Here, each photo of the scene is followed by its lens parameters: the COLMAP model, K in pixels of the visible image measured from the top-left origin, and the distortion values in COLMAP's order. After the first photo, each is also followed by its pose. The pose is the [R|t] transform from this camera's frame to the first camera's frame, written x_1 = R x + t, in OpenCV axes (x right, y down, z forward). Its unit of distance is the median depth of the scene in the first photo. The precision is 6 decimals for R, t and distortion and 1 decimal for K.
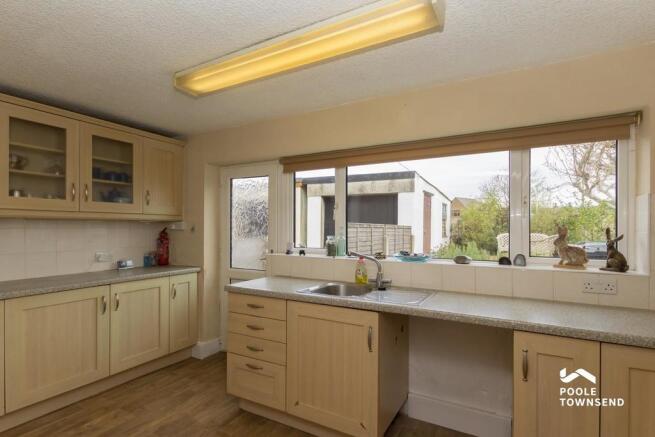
lens RADIAL K [[325.6, 0, 329.0], [0, 325.6, 229.7], [0, 0, 1]] dist [0.003487, 0.000292]
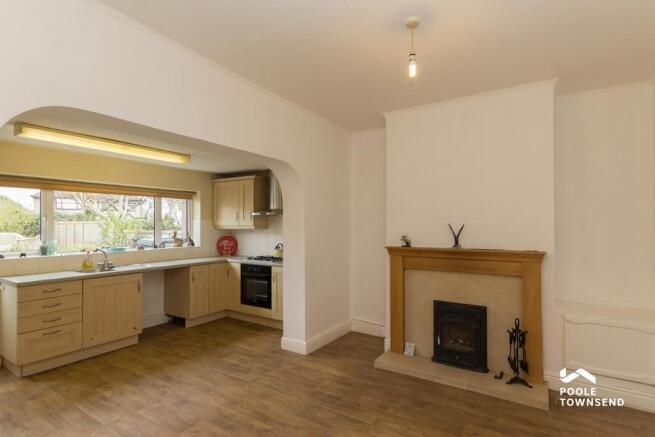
lens RADIAL K [[305.4, 0, 330.2], [0, 305.4, 225.1], [0, 0, 1]] dist [0.001825, 0.000209]
pose [[0.032331, -0.004998, 0.999465, -1.322474], [0.003419, 0.999982, 0.004890, -0.049933], [-0.999471, 0.003259, 0.032348, -0.235828]]
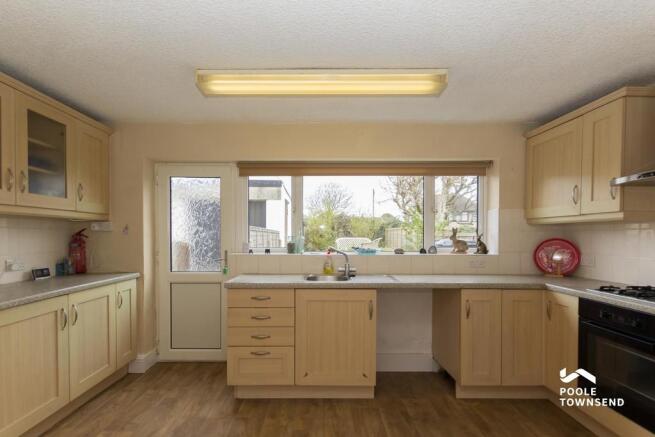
lens RADIAL K [[325.1, 0, 321.9], [0, 325.1, 241.5], [0, 0, 1]] dist [0.000316, -0.000144]
pose [[0.870013, -0.013492, 0.492845, -0.502392], [0.006392, 0.999850, 0.016089, 0.023197], [-0.492988, -0.010847, 0.869969, -0.043756]]
